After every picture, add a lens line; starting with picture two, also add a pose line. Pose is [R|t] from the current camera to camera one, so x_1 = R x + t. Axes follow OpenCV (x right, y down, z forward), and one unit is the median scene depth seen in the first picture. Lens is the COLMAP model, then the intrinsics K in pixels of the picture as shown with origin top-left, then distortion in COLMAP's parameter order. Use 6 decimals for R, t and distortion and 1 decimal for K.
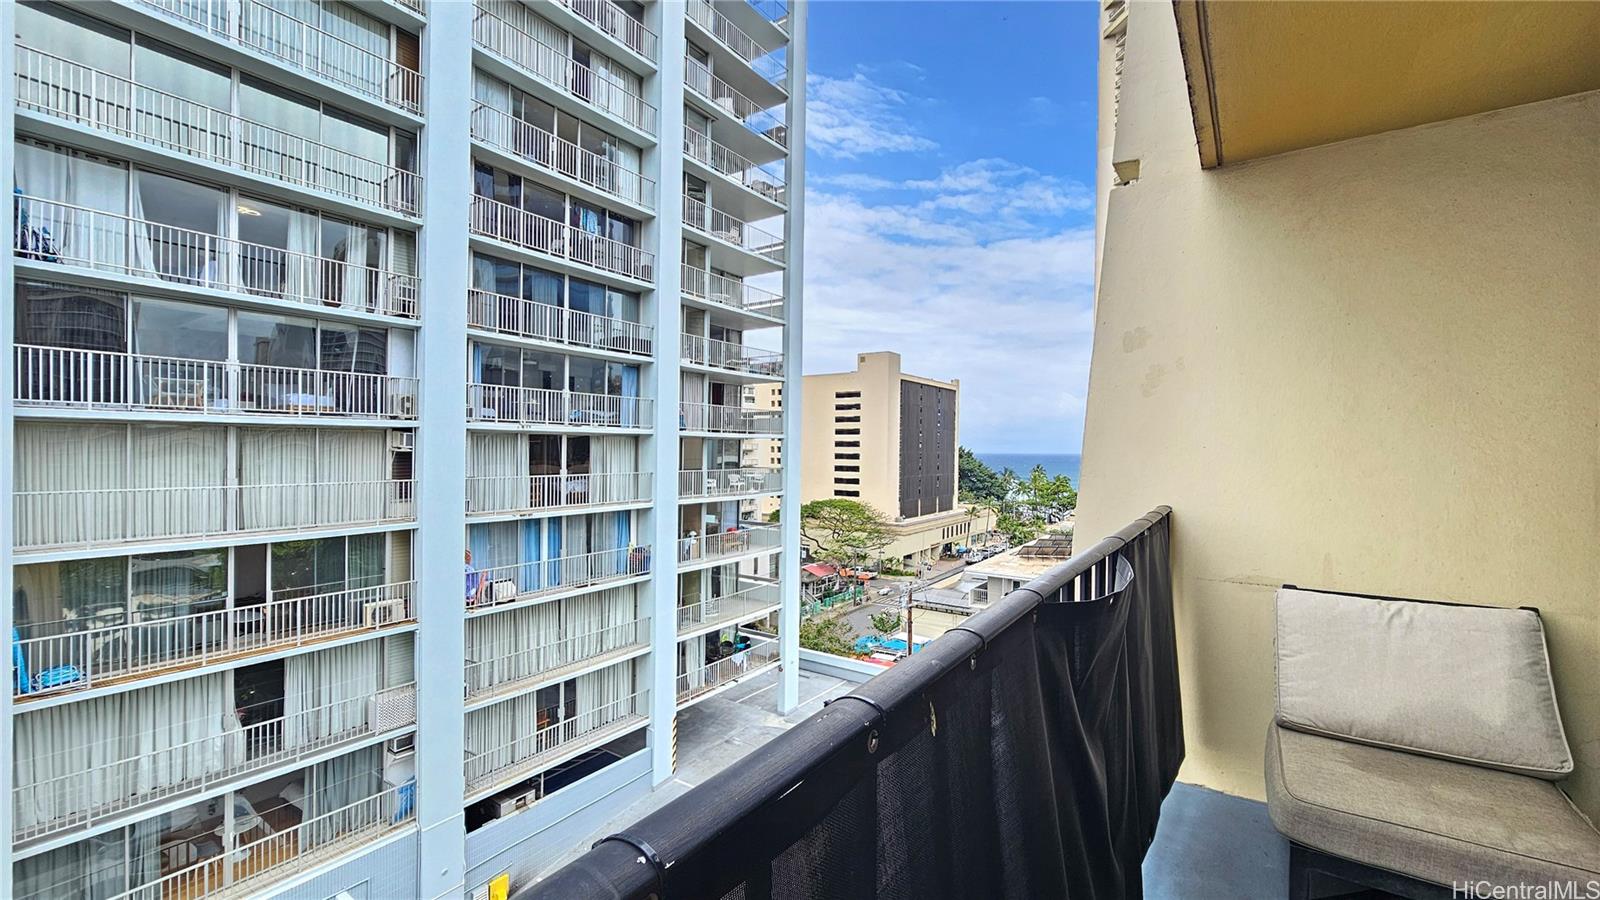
lens RADIAL K [[661.0, 0, 800.0], [0, 661.0, 450.0], [0, 0, 1]] dist [-0.000479, -0.000101]
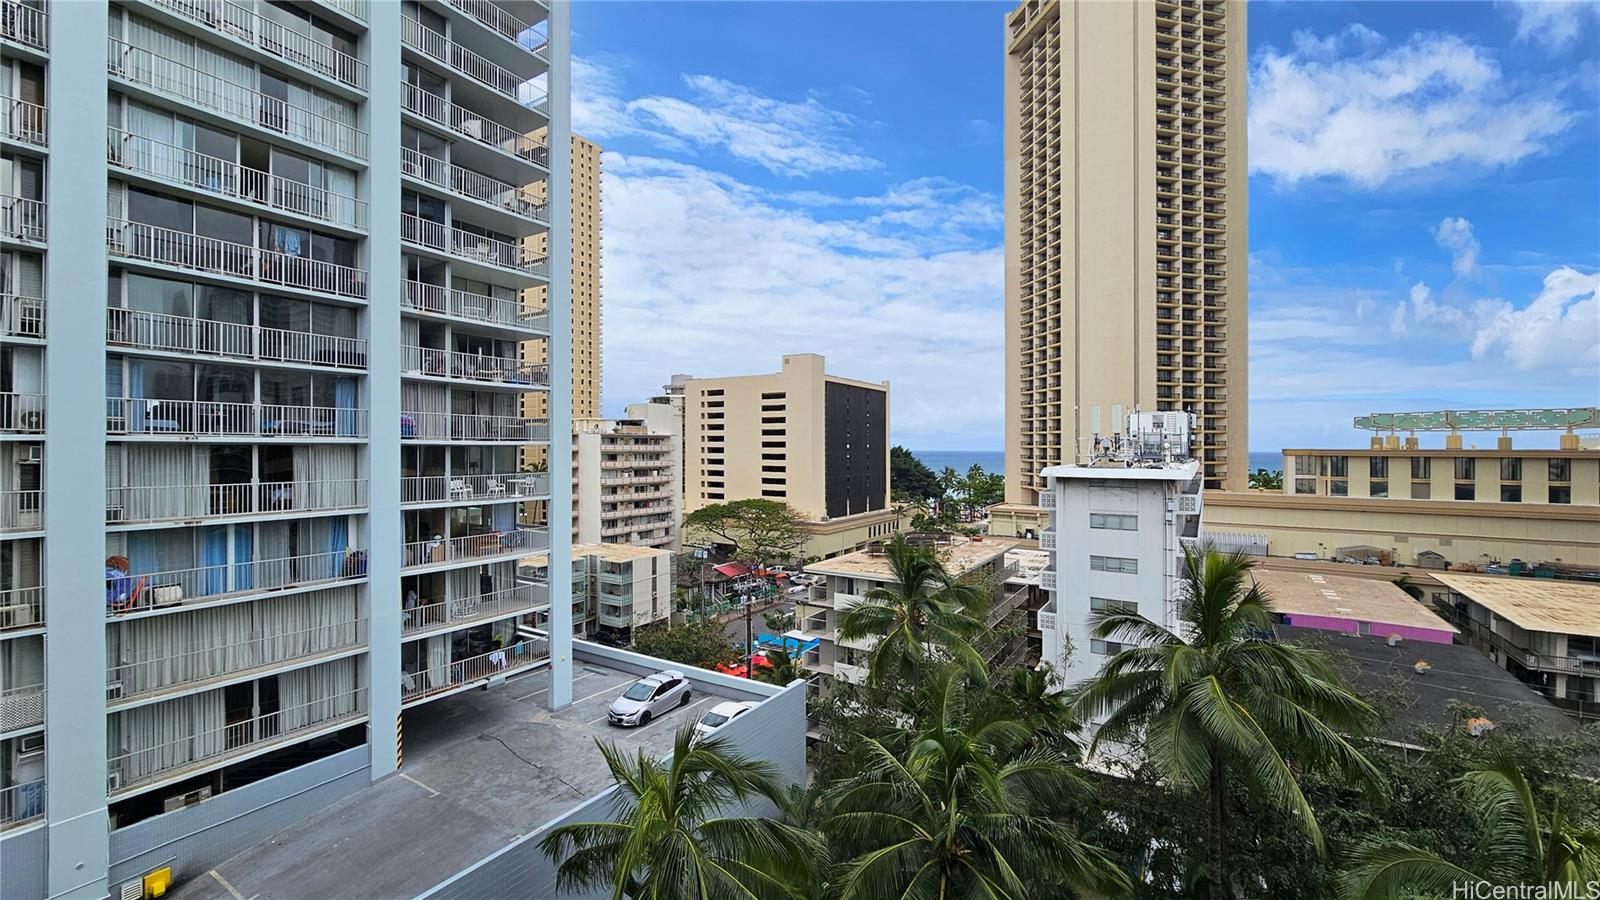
lens RADIAL K [[661.8, 0, 822.2], [0, 661.8, 442.6], [0, 0, 1]] dist [-0.000392, 0.000151]
pose [[0.998966, -0.003341, 0.045345, 0.447554], [0.003747, 0.999954, -0.008861, -0.012696], [-0.045313, 0.009021, 0.998932, -0.078724]]
